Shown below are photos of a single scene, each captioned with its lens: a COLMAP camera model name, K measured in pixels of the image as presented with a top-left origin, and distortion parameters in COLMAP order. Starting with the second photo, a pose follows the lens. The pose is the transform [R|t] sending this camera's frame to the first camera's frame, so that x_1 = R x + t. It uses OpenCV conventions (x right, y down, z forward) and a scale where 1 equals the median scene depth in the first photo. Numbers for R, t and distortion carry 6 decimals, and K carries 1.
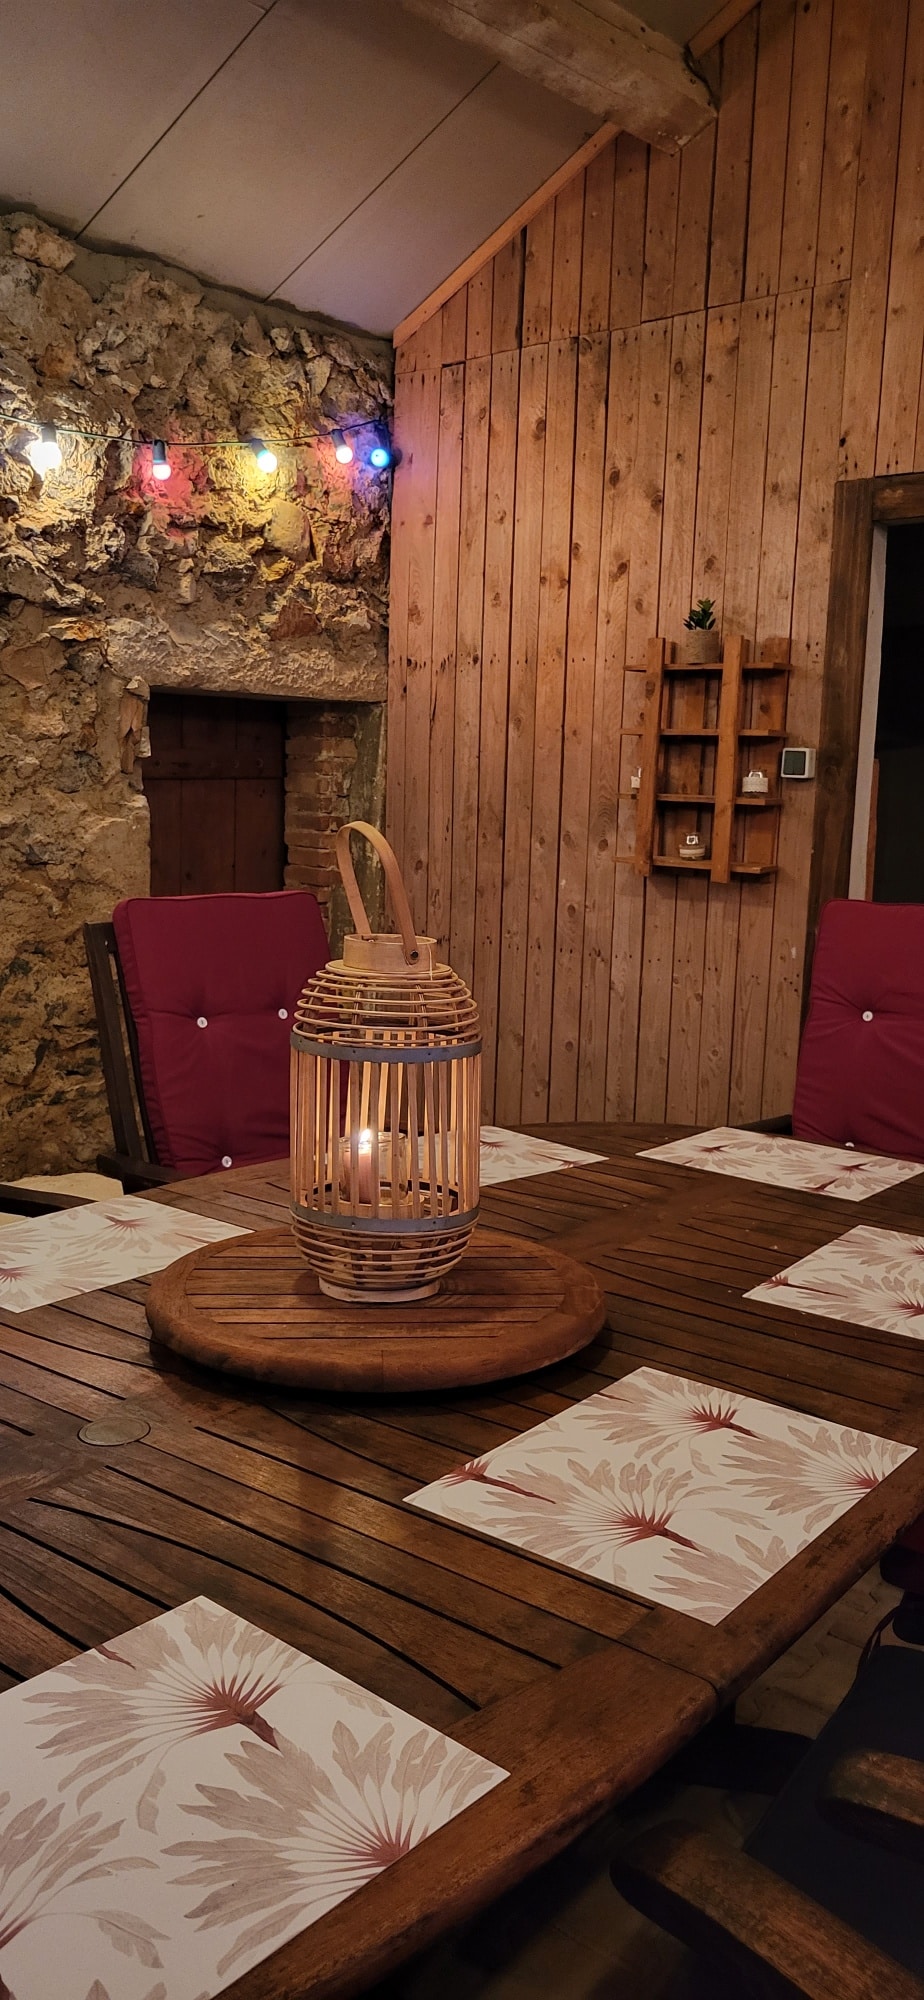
lens RADIAL K [[1512.6, 0, 485.5], [0, 1512.6, 1003.2], [0, 0, 1]] dist [0.048144, -0.028735]
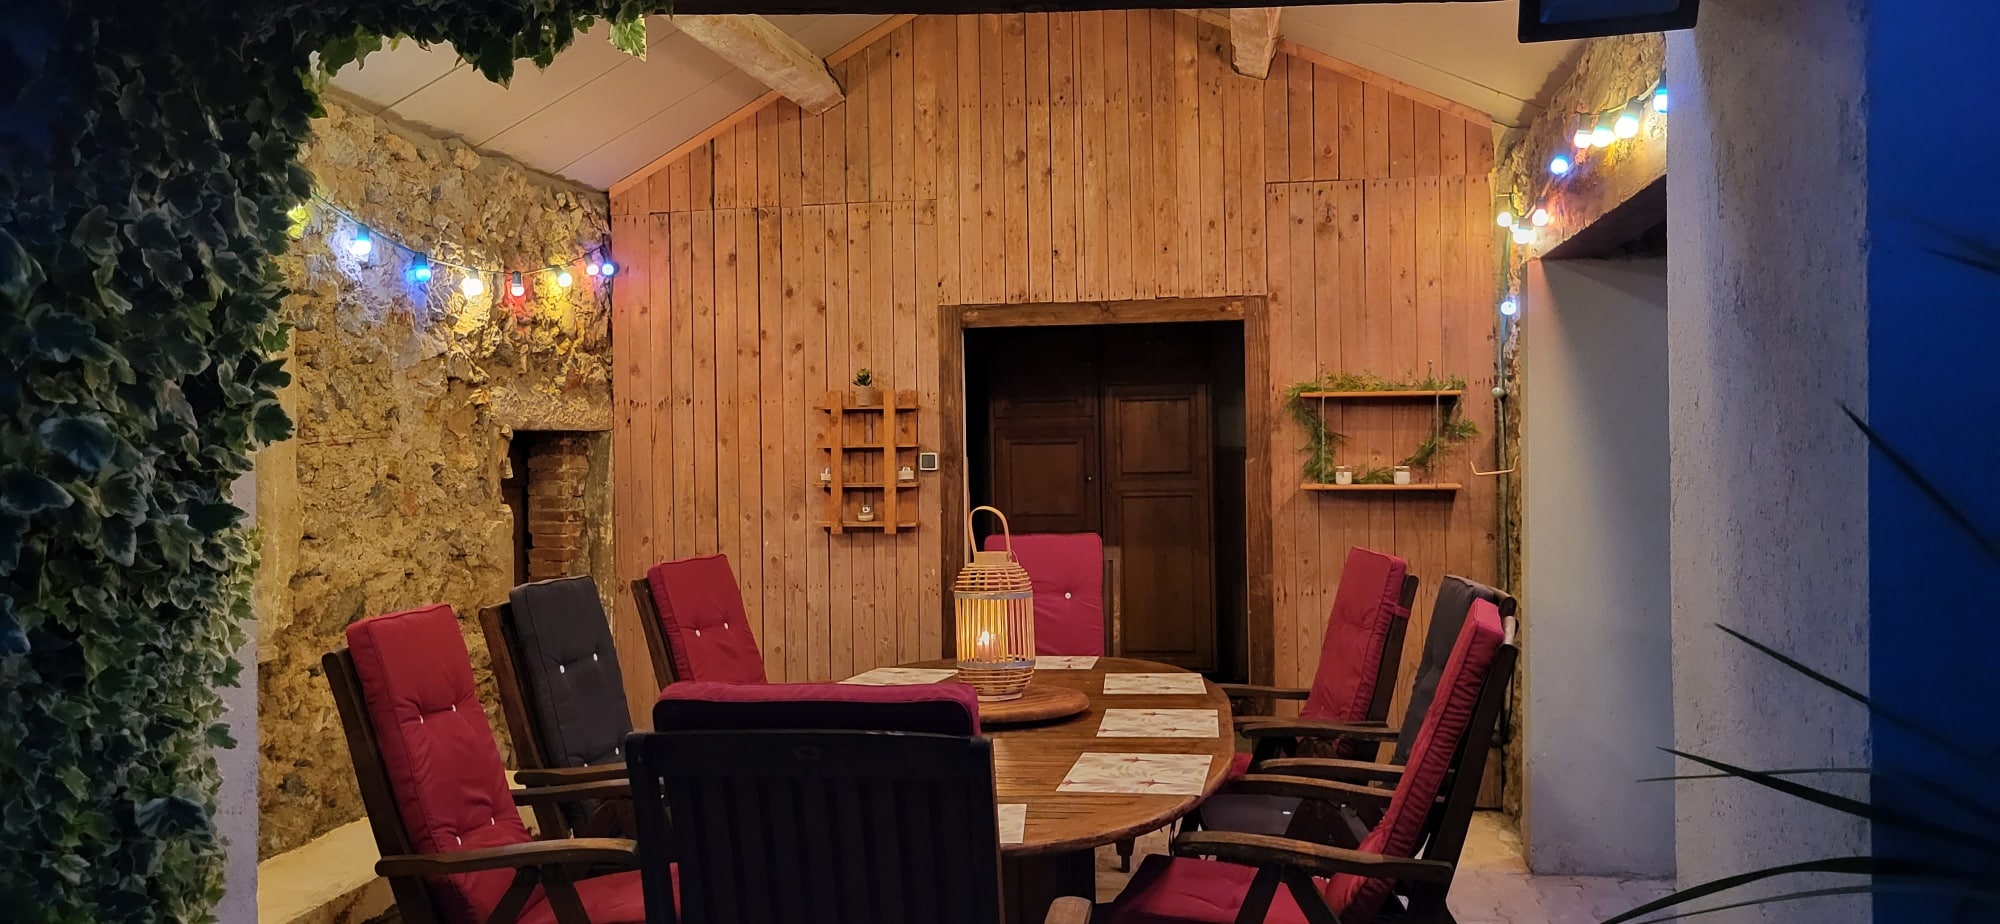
lens RADIAL K [[1512.6, 0, 1000.0], [0, 1512.6, 462.0], [0, 0, 1]] dist [0.048144, -0.028735]
pose [[0.871500, -0.049733, 0.487866, -0.525287], [0.115425, 0.987697, -0.105504, 0.030640], [-0.476617, 0.148258, 0.866519, -0.490845]]
